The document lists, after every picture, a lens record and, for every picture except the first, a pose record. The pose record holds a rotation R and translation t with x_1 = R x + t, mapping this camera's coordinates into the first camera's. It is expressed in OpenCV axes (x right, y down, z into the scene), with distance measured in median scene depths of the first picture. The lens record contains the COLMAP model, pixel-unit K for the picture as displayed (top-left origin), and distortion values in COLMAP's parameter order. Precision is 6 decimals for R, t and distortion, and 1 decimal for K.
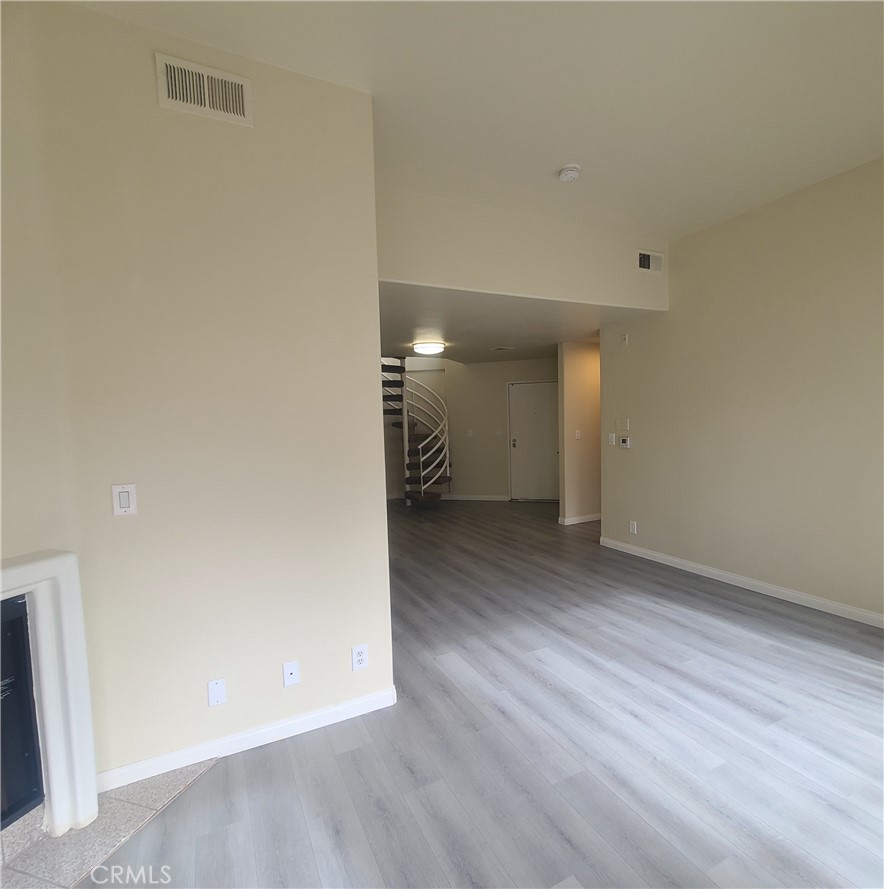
lens RADIAL K [[486.5, 0, 470.4], [0, 486.5, 444.1], [0, 0, 1]] dist [-0.004788, -0.001580]
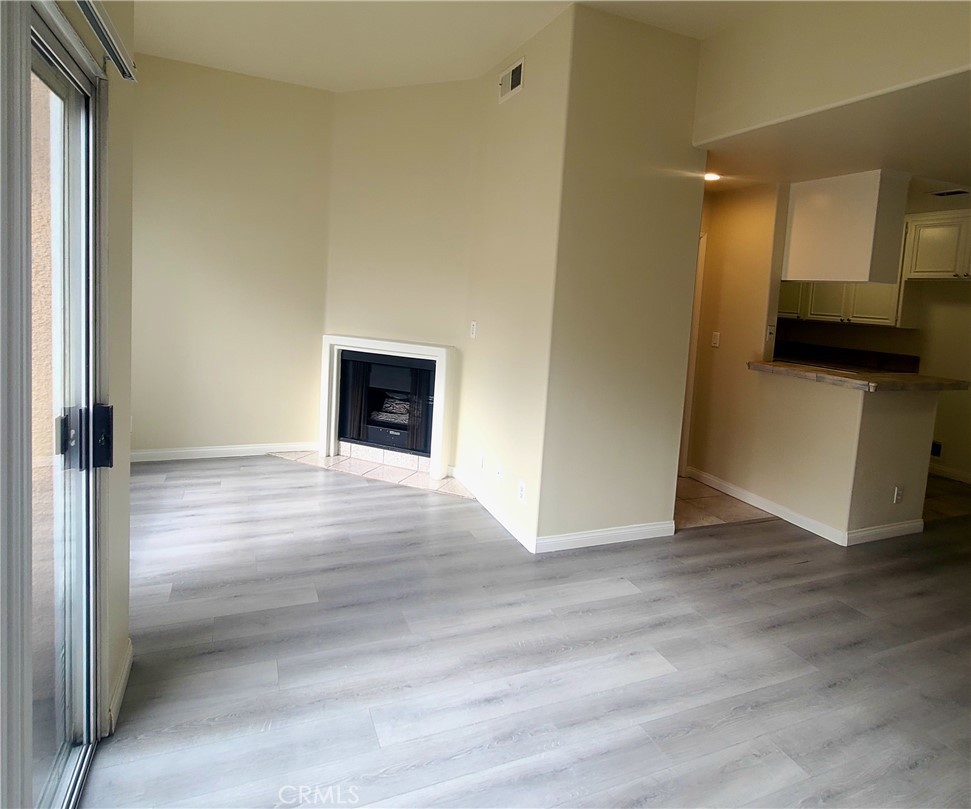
lens RADIAL K [[567.7, 0, 478.7], [0, 567.7, 308.2], [0, 0, 1]] dist [-0.002465, 0.002298]
pose [[-0.100046, 0.057169, -0.993339, 0.549099], [-0.107300, 0.991906, 0.067893, -0.045347], [0.989180, 0.113378, -0.093102, 0.466176]]
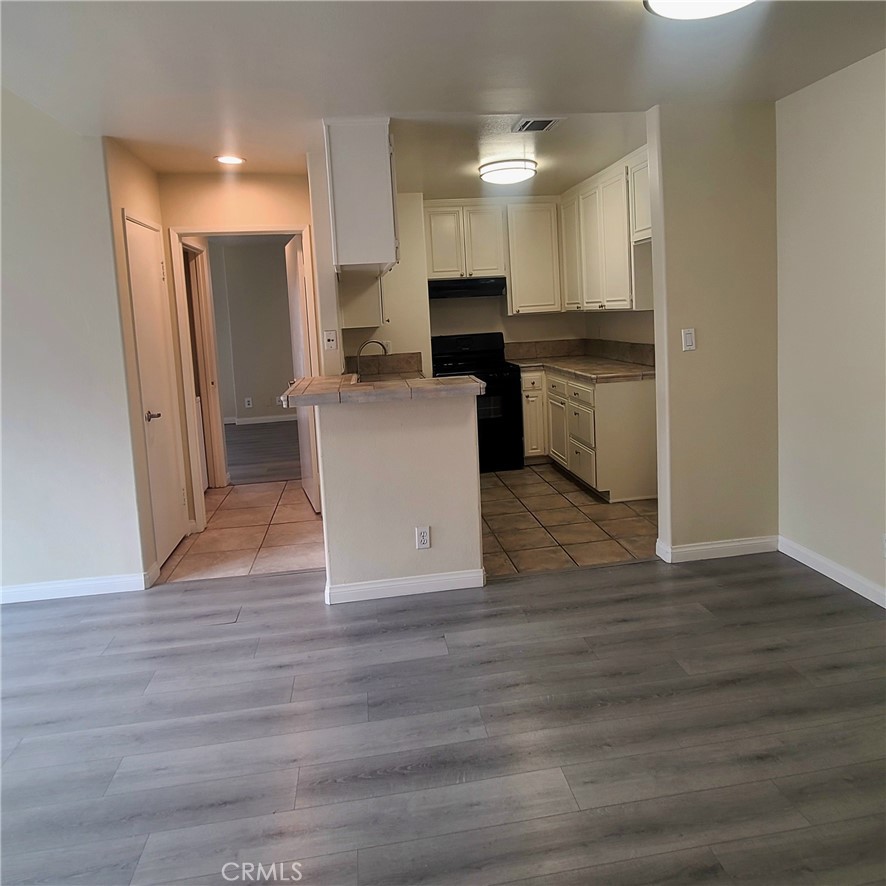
lens RADIAL K [[634.3, 0, 452.7], [0, 634.3, 384.7], [0, 0, 1]] dist [-0.002802, -0.006936]
pose [[-0.334596, 0.159886, -0.928699, 0.321107], [0.012432, 0.986165, 0.165300, -0.067914], [0.942280, 0.043763, -0.331954, 1.208228]]
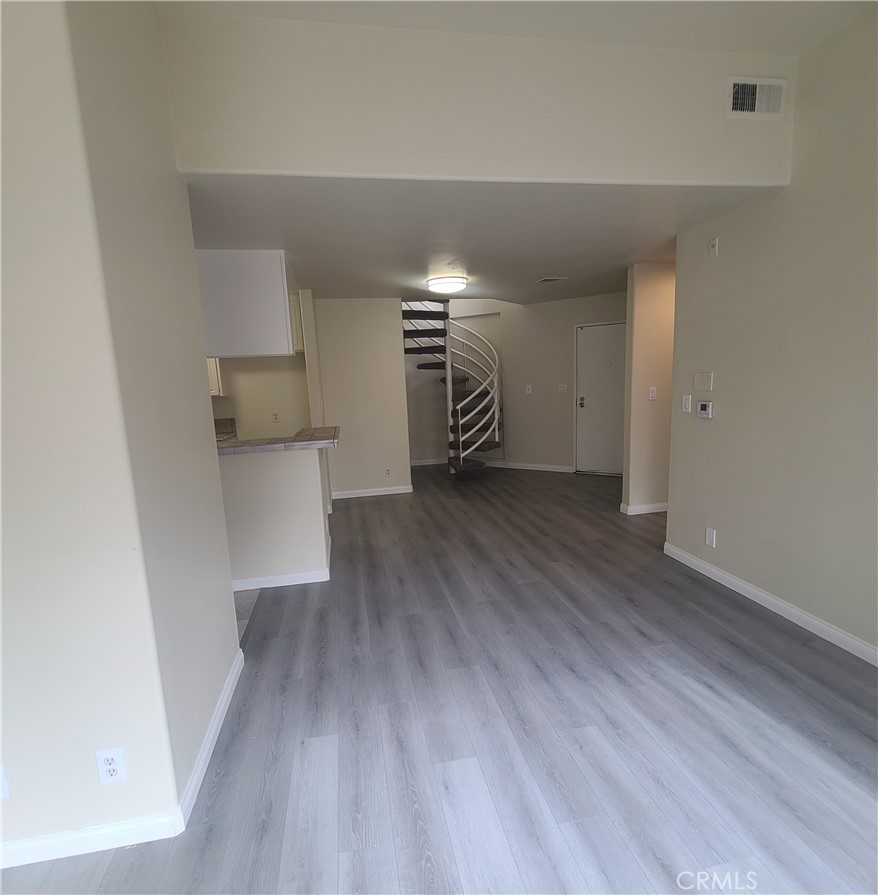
lens RADIAL K [[486.4, 0, 432.6], [0, 486.4, 445.6], [0, 0, 1]] dist [-0.000304, -0.002392]
pose [[0.952389, 0.031154, -0.303291, 0.172583], [0.000570, 0.994582, 0.103951, -0.023918], [0.304886, -0.099174, 0.947211, 0.269486]]
